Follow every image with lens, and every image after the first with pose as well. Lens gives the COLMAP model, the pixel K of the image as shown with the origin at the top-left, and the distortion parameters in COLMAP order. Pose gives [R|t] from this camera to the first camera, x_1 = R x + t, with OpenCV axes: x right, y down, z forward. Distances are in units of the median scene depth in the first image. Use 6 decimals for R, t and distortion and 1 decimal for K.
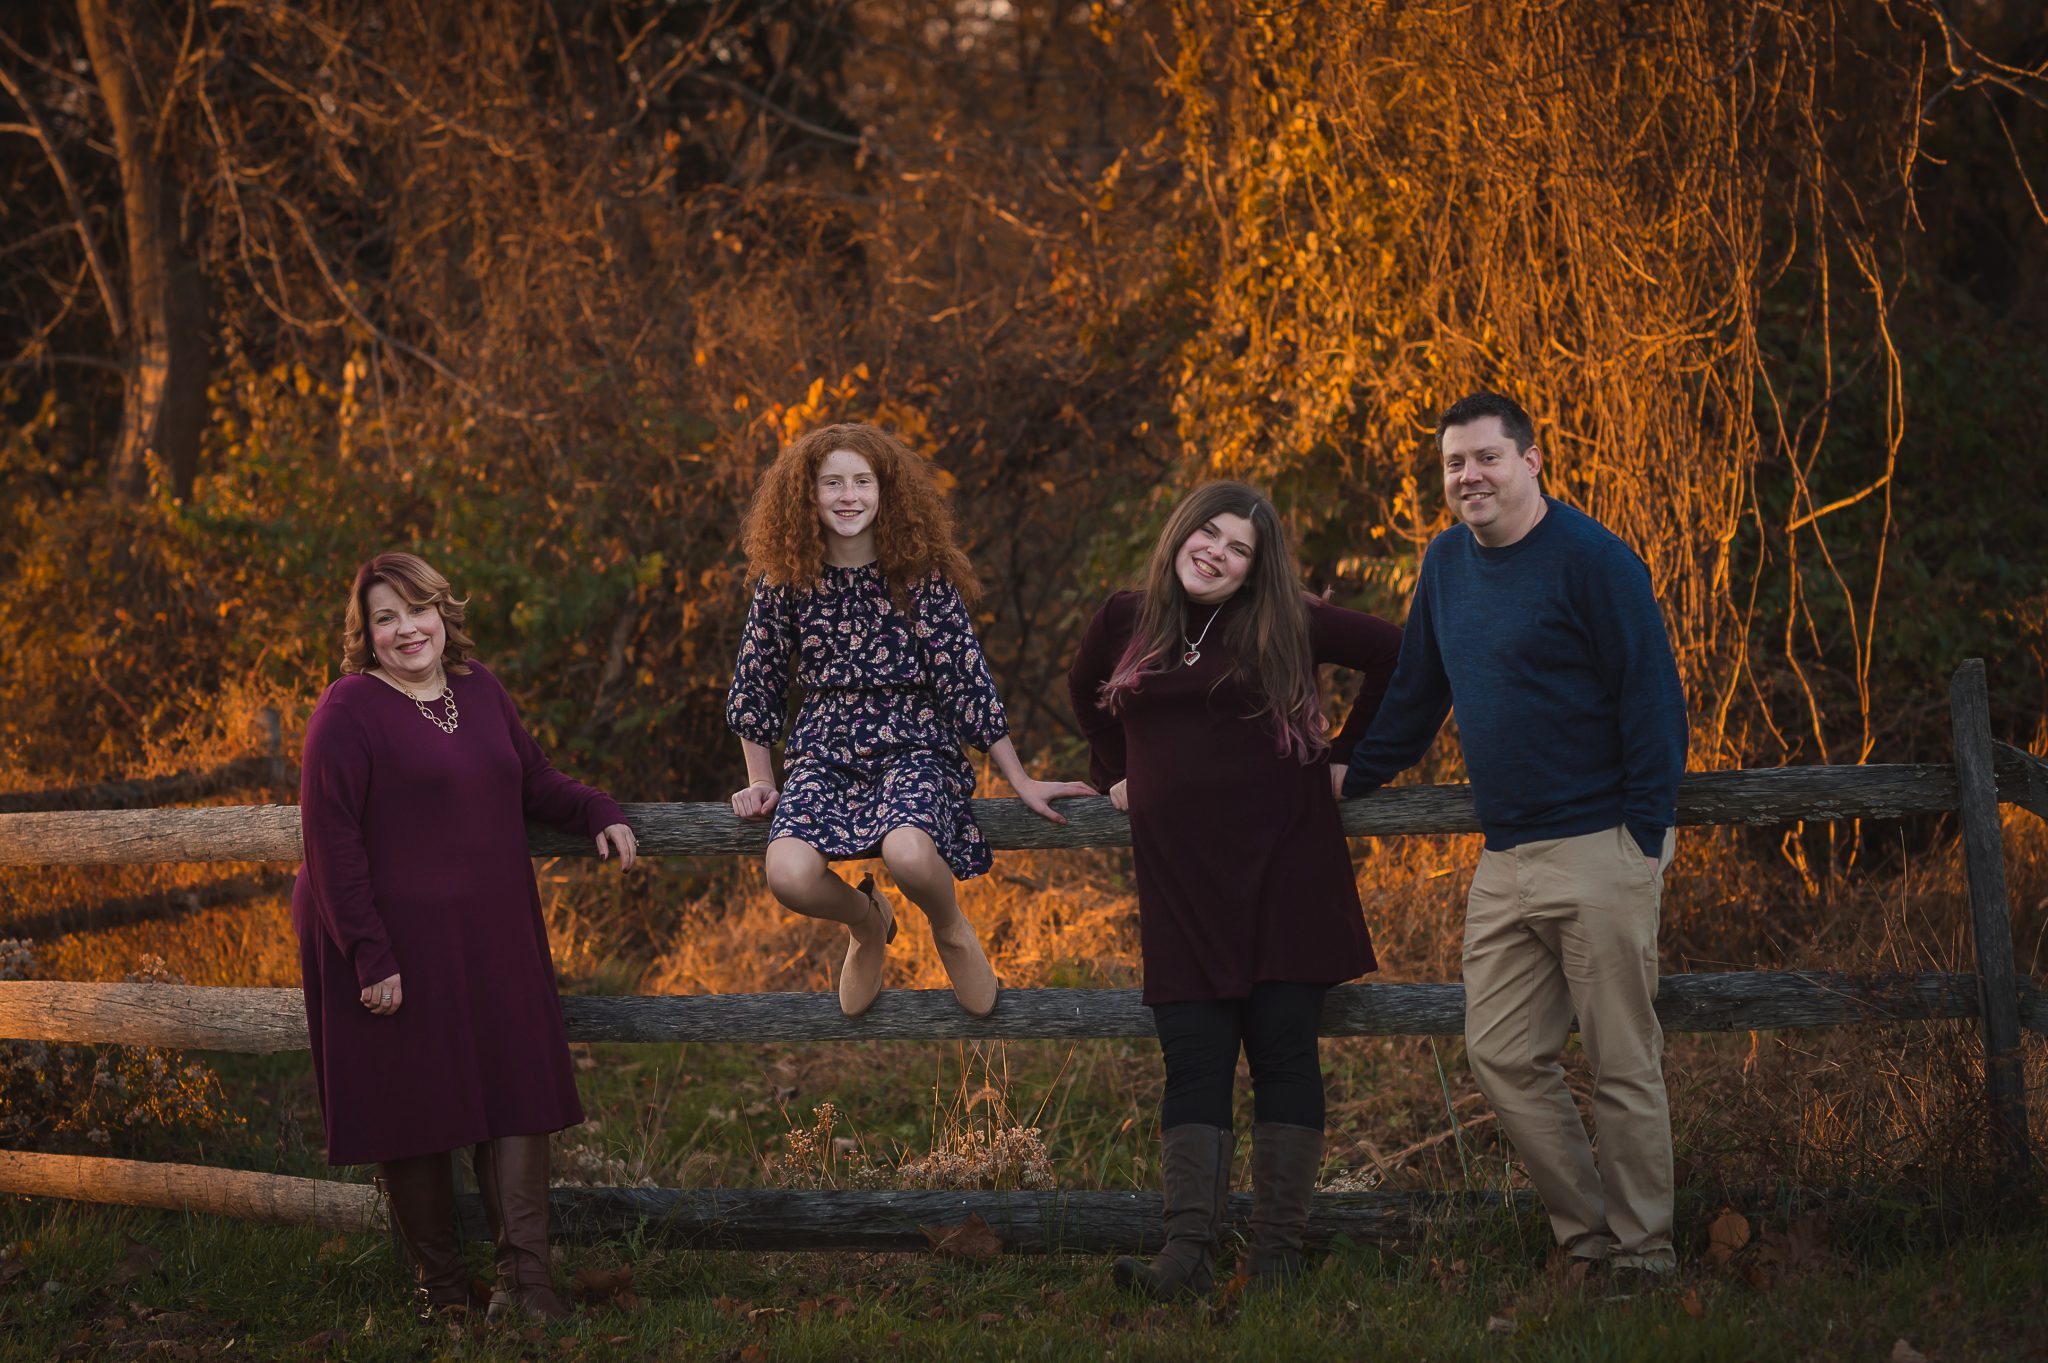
lens RADIAL K [[4913.1, 0, 1024.0], [0, 4913.1, 681.5], [0, 0, 1]] dist [0.031944, -0.816782]
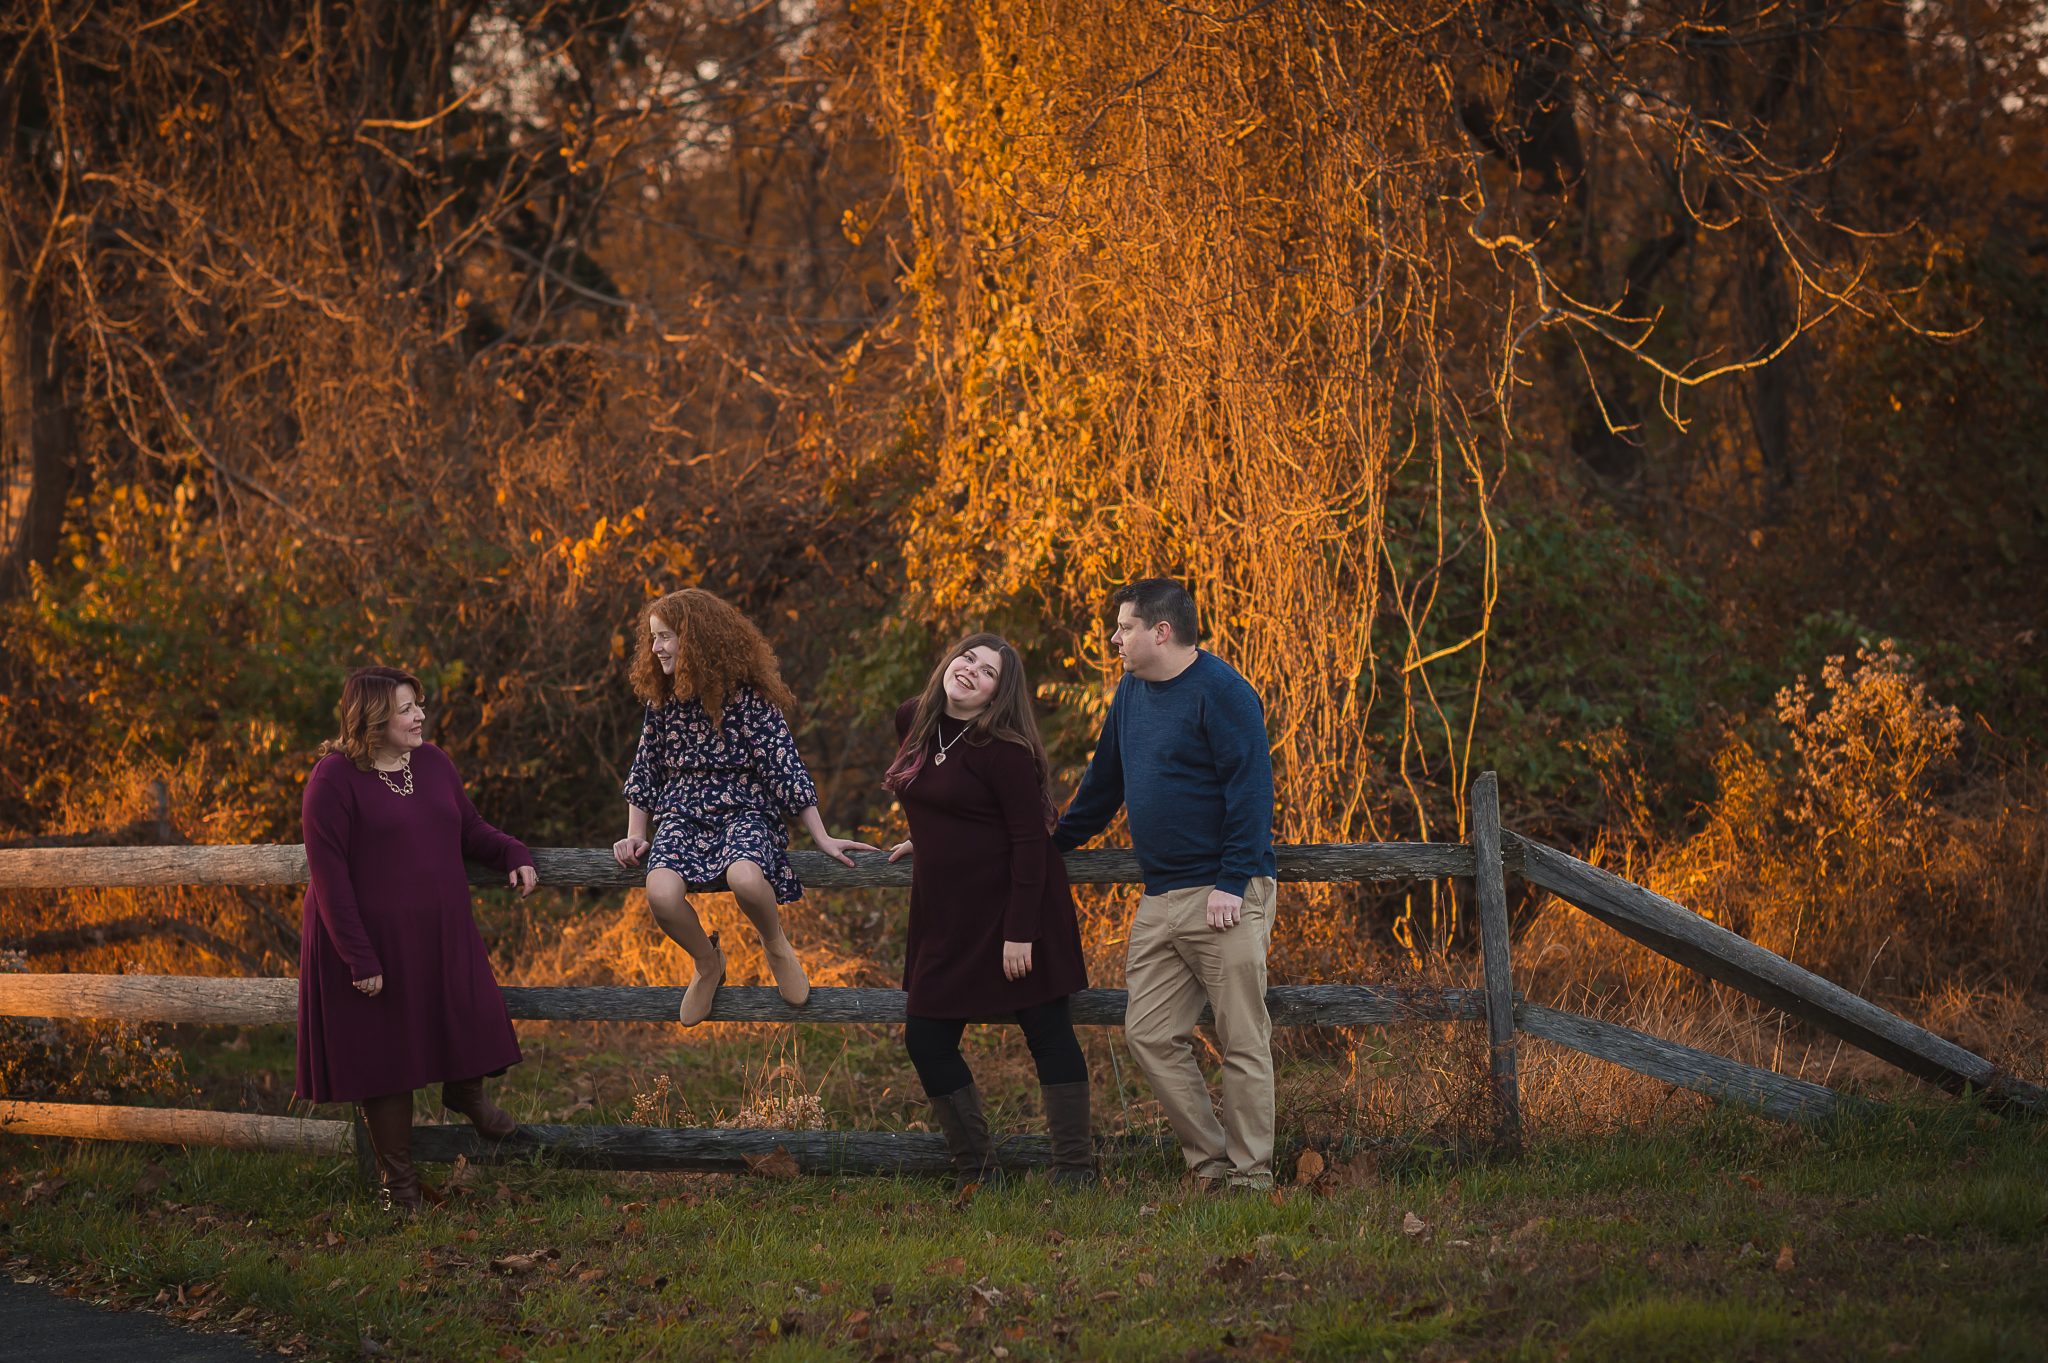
lens RADIAL K [[4913.1, 0, 1024.0], [0, 4913.1, 681.5], [0, 0, 1]] dist [0.031944, -0.816782]
pose [[0.997467, 0.029691, 0.064638, -0.017241], [-0.028206, 0.999319, -0.023772, 0.003336], [-0.065300, 0.021888, 0.997626, -0.200876]]
